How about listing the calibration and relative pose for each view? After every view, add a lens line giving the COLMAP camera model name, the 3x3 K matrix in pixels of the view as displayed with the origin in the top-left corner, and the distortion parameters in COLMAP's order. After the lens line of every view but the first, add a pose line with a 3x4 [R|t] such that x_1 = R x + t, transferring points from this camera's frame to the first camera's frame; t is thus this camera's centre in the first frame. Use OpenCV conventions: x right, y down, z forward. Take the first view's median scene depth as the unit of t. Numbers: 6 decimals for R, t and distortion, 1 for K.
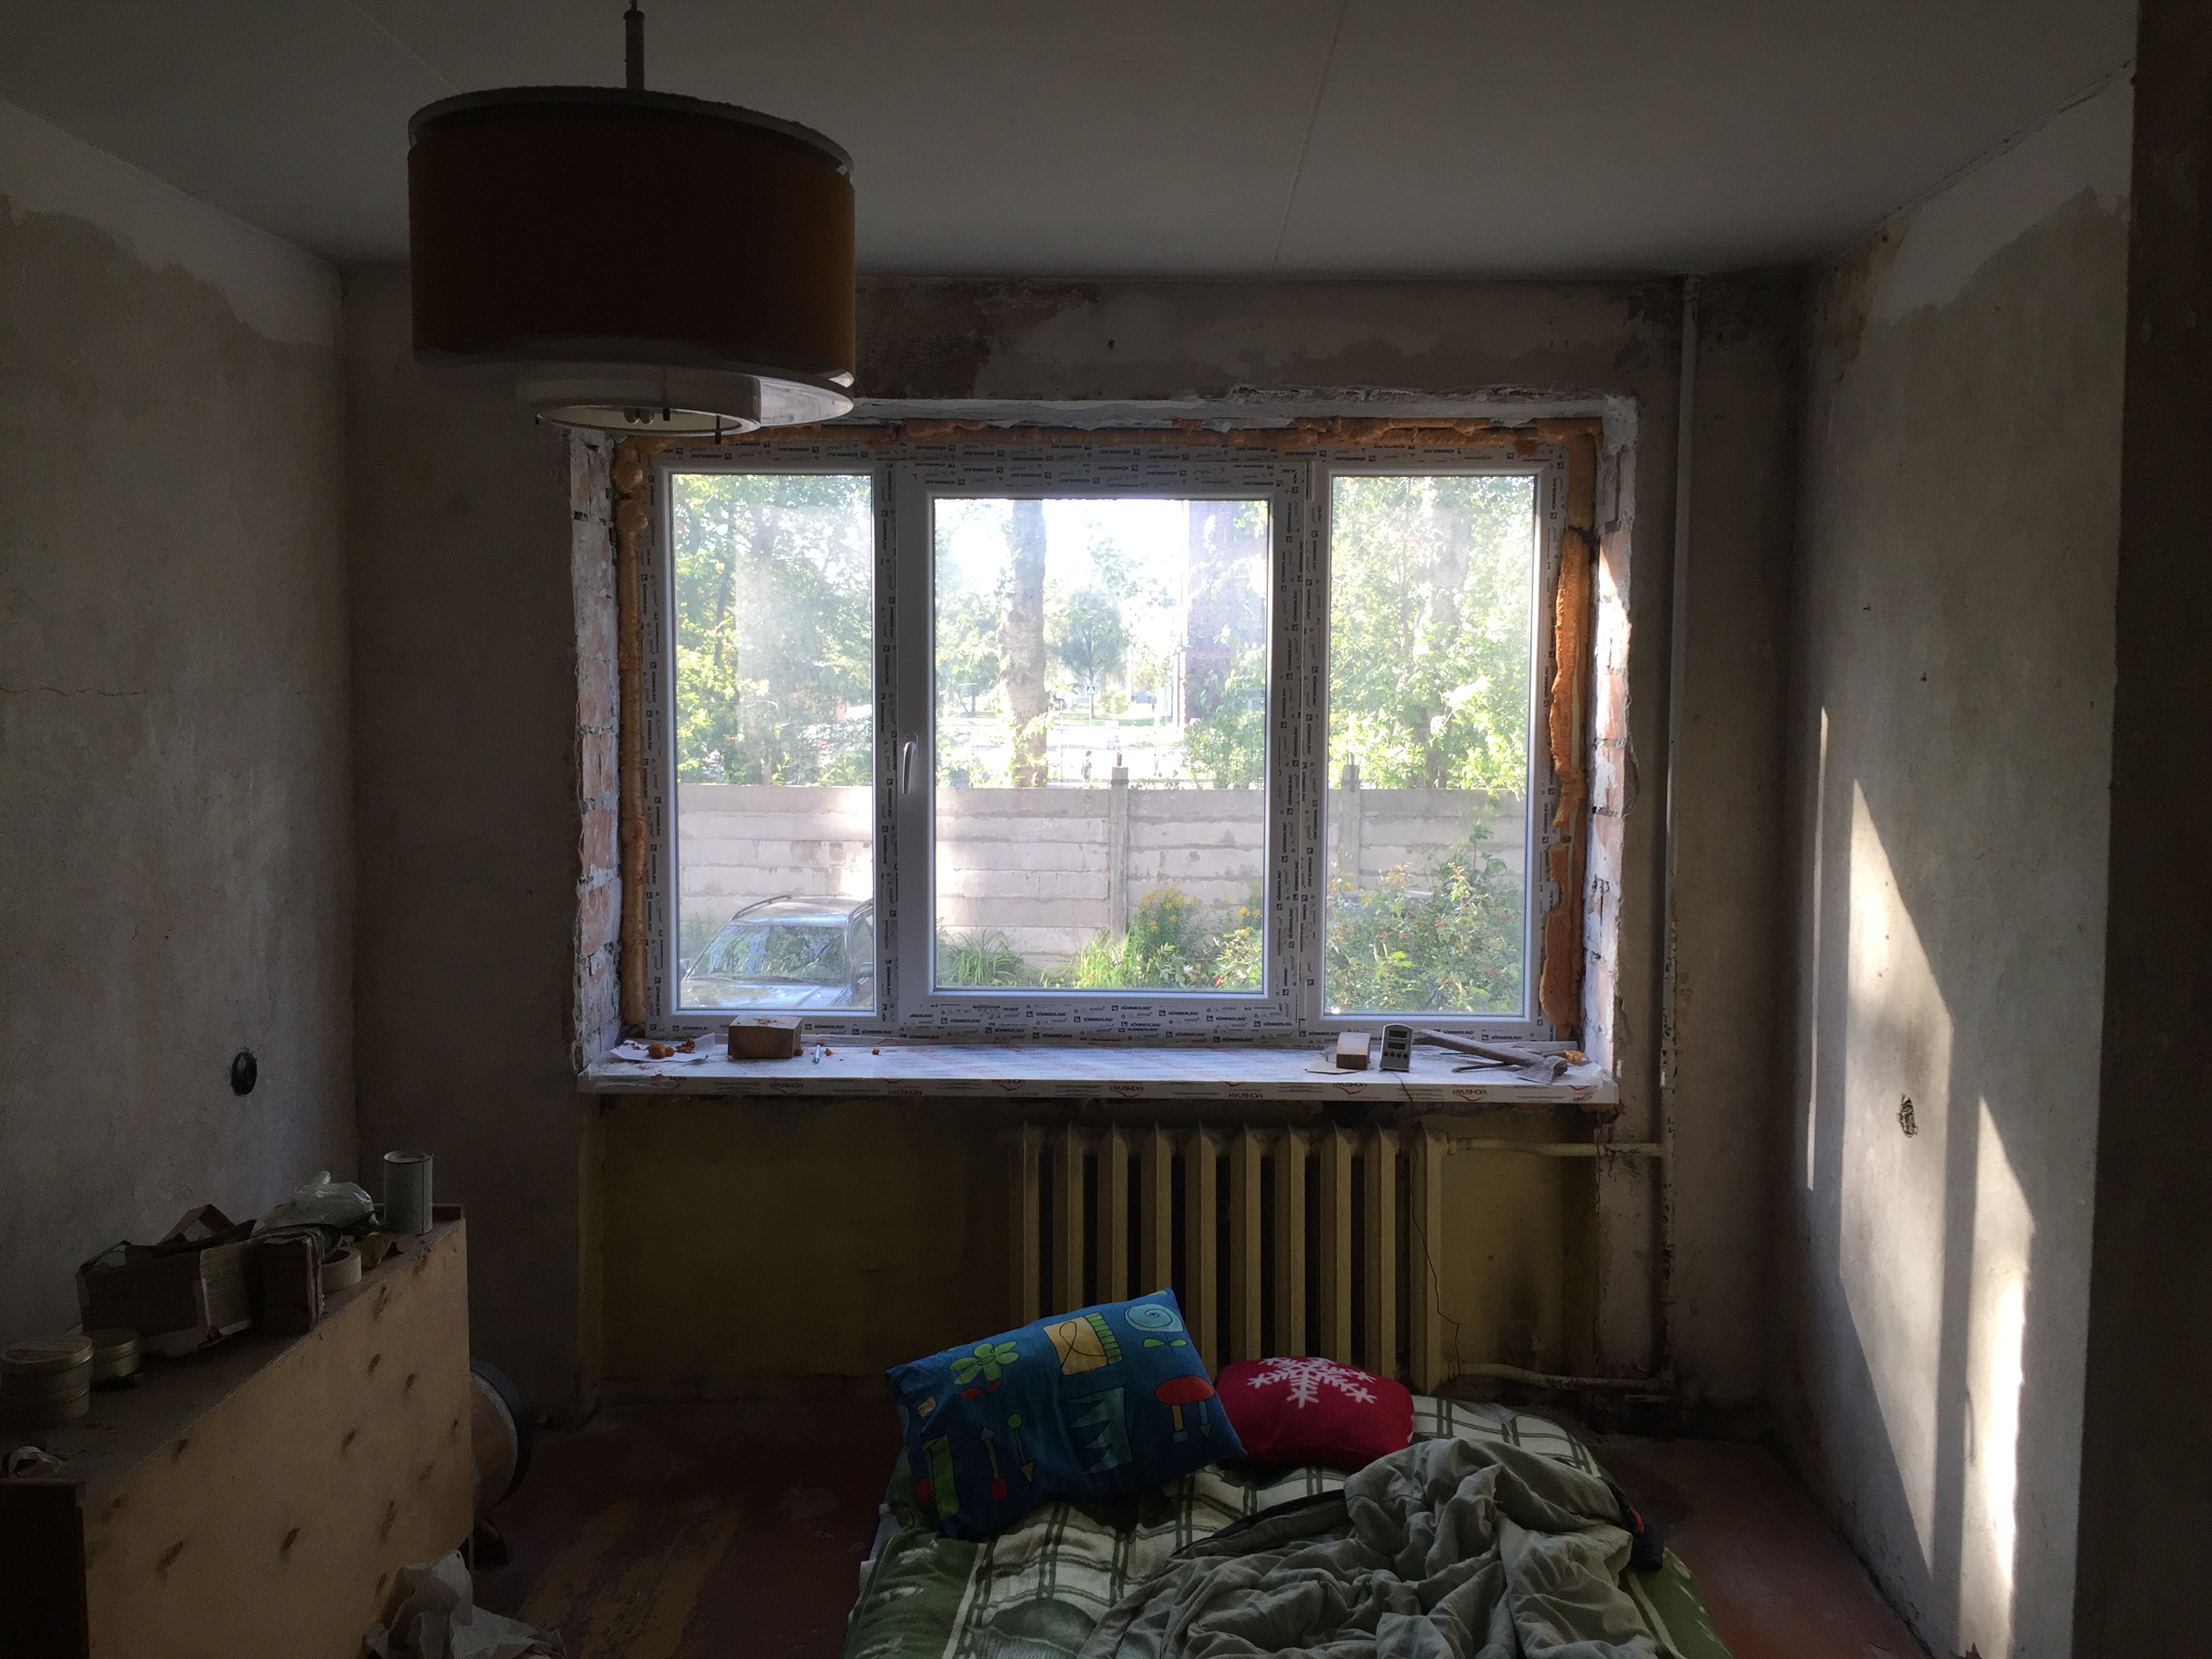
lens RADIAL K [[1928.1, 0, 1109.6], [0, 1928.1, 834.8], [0, 0, 1]] dist [0.104019, -0.131213]
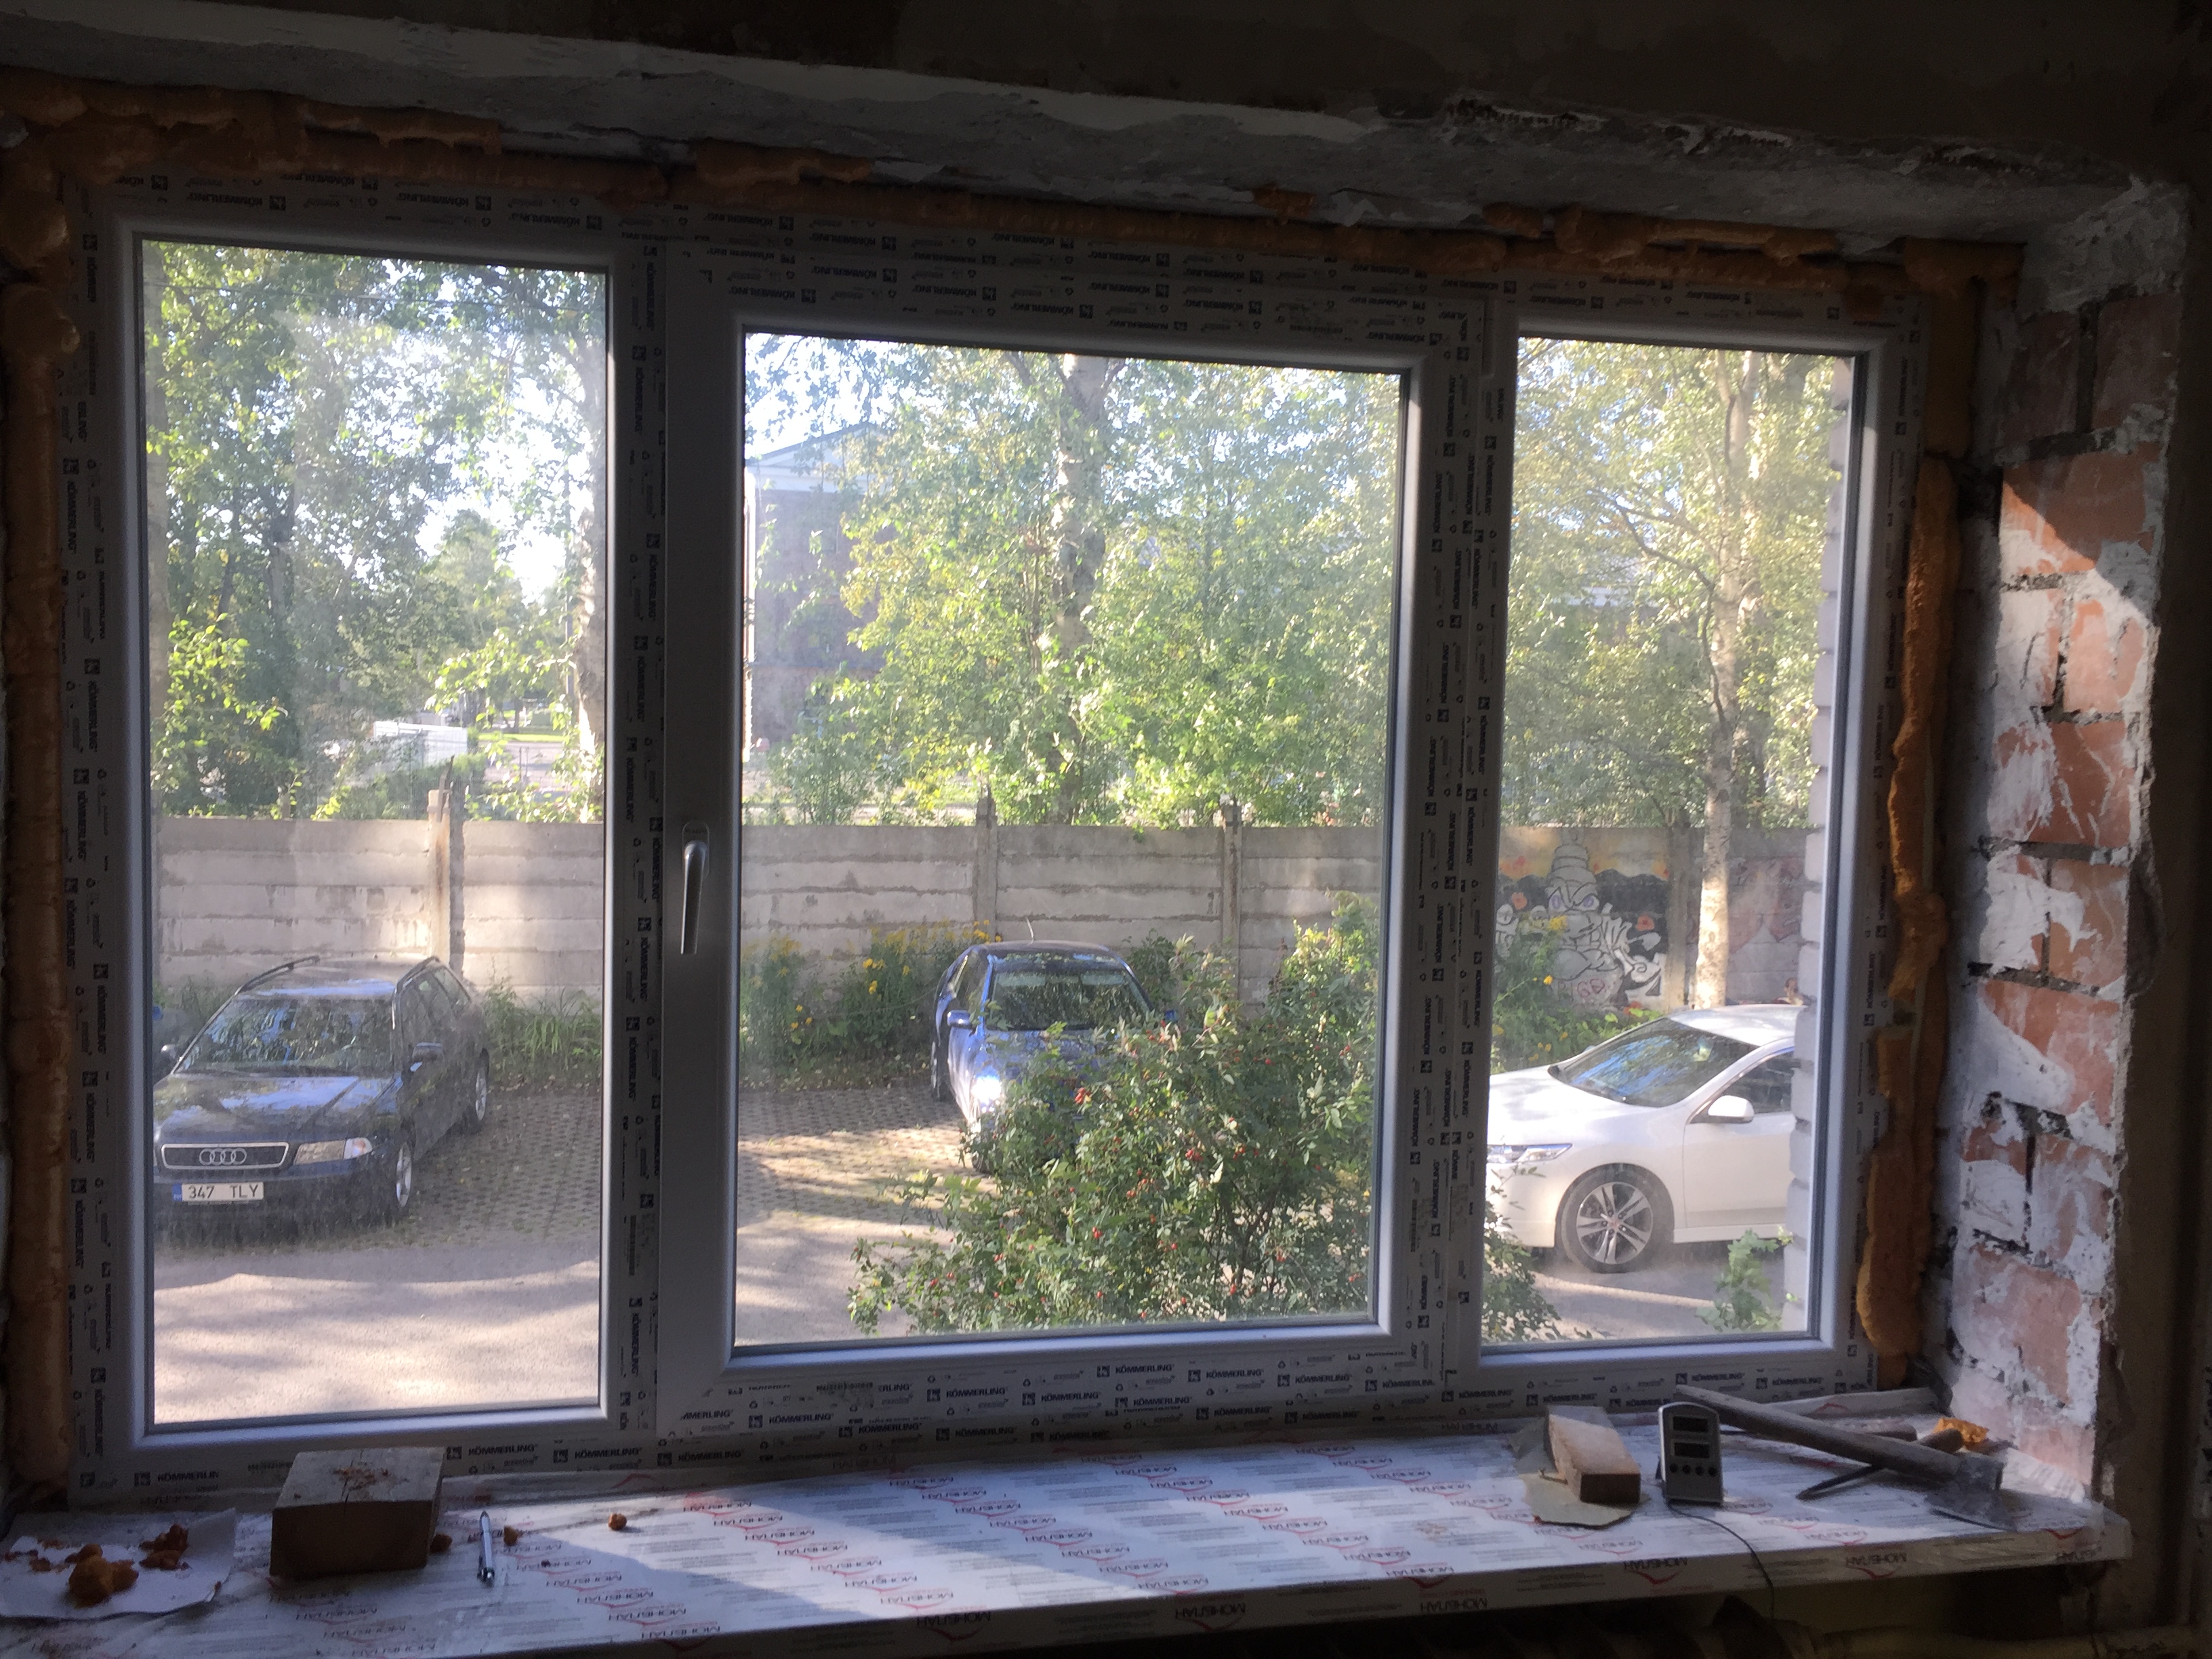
lens RADIAL K [[1928.1, 0, 1109.6], [0, 1928.1, 834.8], [0, 0, 1]] dist [0.104019, -0.131213]
pose [[0.974085, 0.002131, 0.226172, -0.110569], [0.000377, 0.999939, -0.011047, -0.044065], [-0.226182, 0.010846, 0.974025, 0.511702]]
